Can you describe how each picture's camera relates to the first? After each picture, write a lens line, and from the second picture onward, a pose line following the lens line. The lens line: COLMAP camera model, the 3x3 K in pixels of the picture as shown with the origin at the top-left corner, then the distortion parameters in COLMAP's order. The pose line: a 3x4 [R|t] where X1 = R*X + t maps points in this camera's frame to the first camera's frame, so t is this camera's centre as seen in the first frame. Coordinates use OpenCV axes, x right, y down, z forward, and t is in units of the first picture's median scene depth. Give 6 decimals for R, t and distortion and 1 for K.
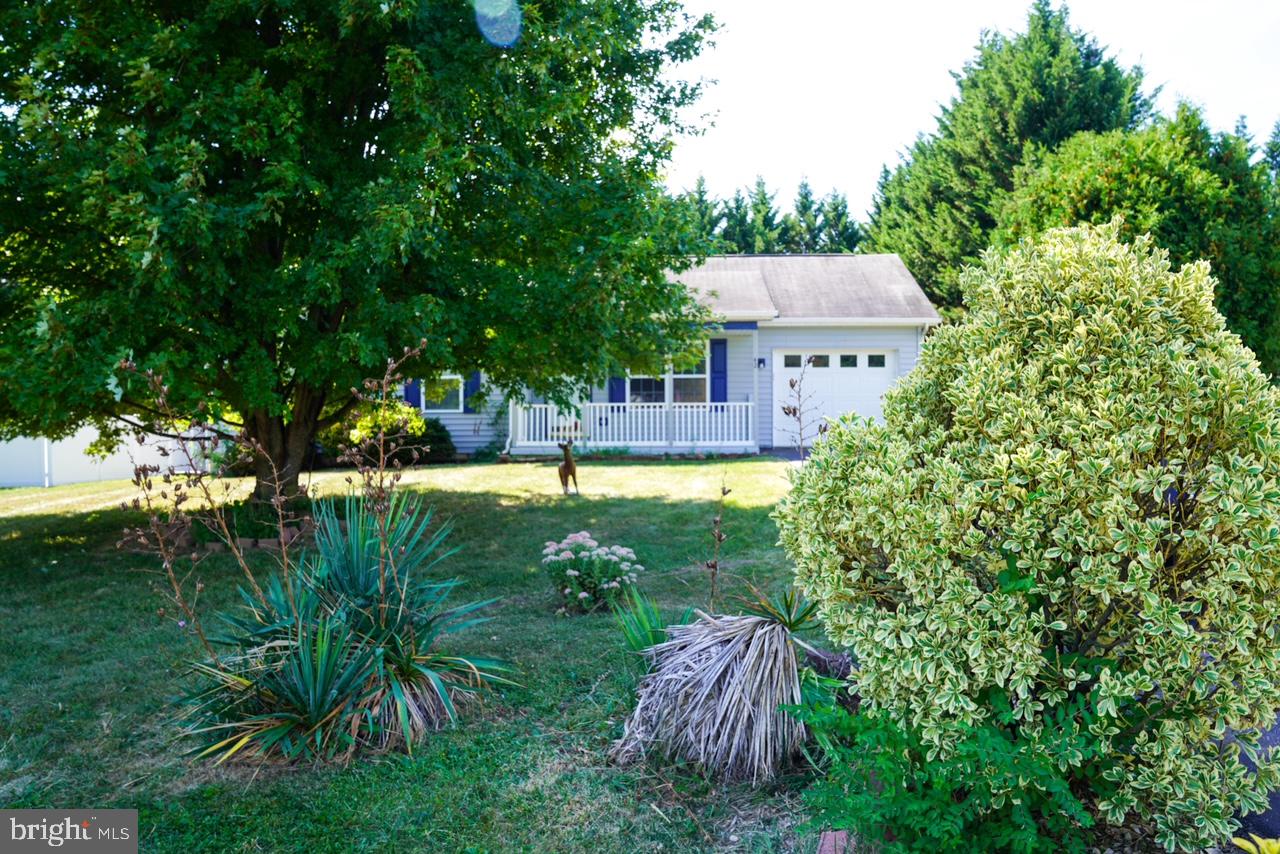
lens RADIAL K [[906.0, 0, 638.1], [0, 906.0, 431.5], [0, 0, 1]] dist [-0.123637, 0.084764]
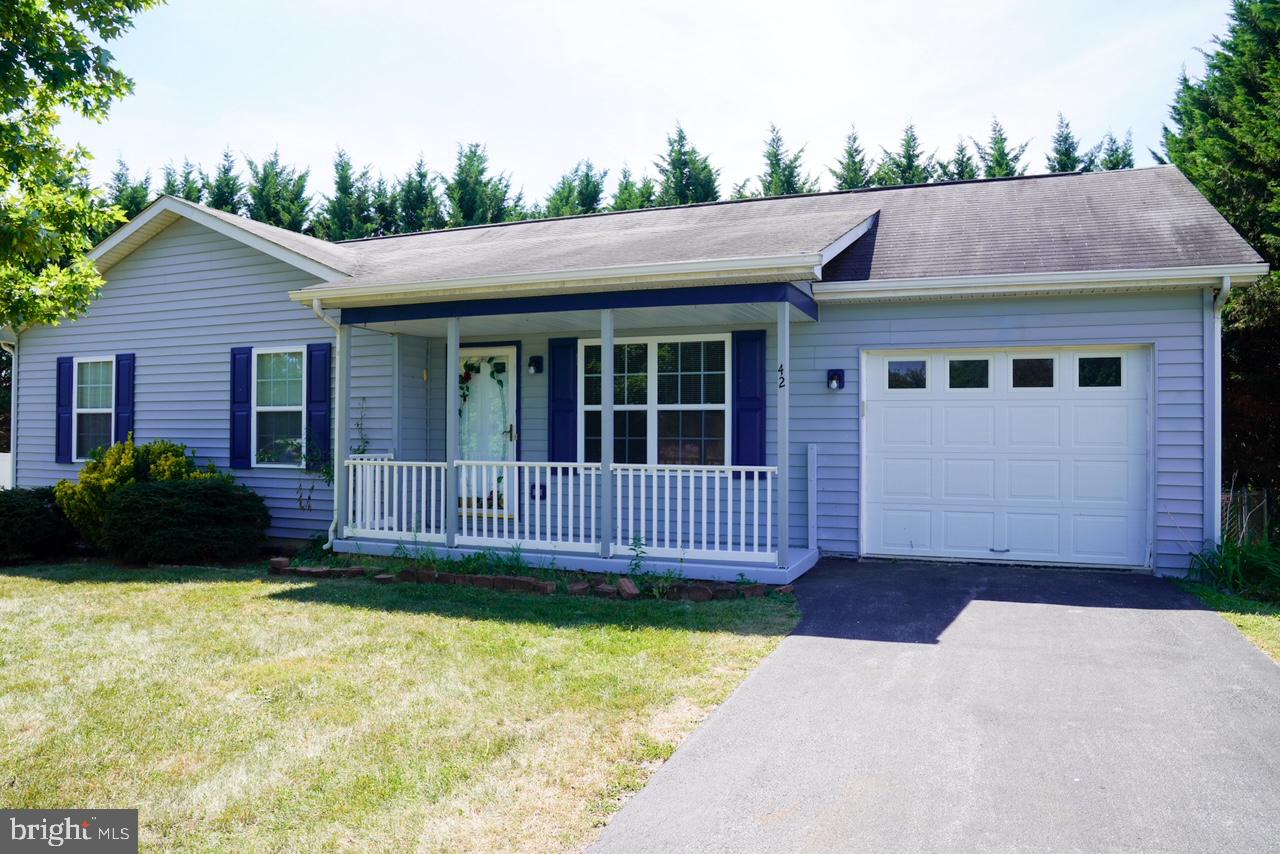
lens RADIAL K [[906.0, 0, 638.1], [0, 906.0, 431.5], [0, 0, 1]] dist [-0.123637, 0.084764]
pose [[0.946519, 0.008151, -0.322545, 0.190299], [-0.020295, 0.999205, -0.034305, -0.029682], [0.322009, 0.039017, 0.945932, 0.516579]]
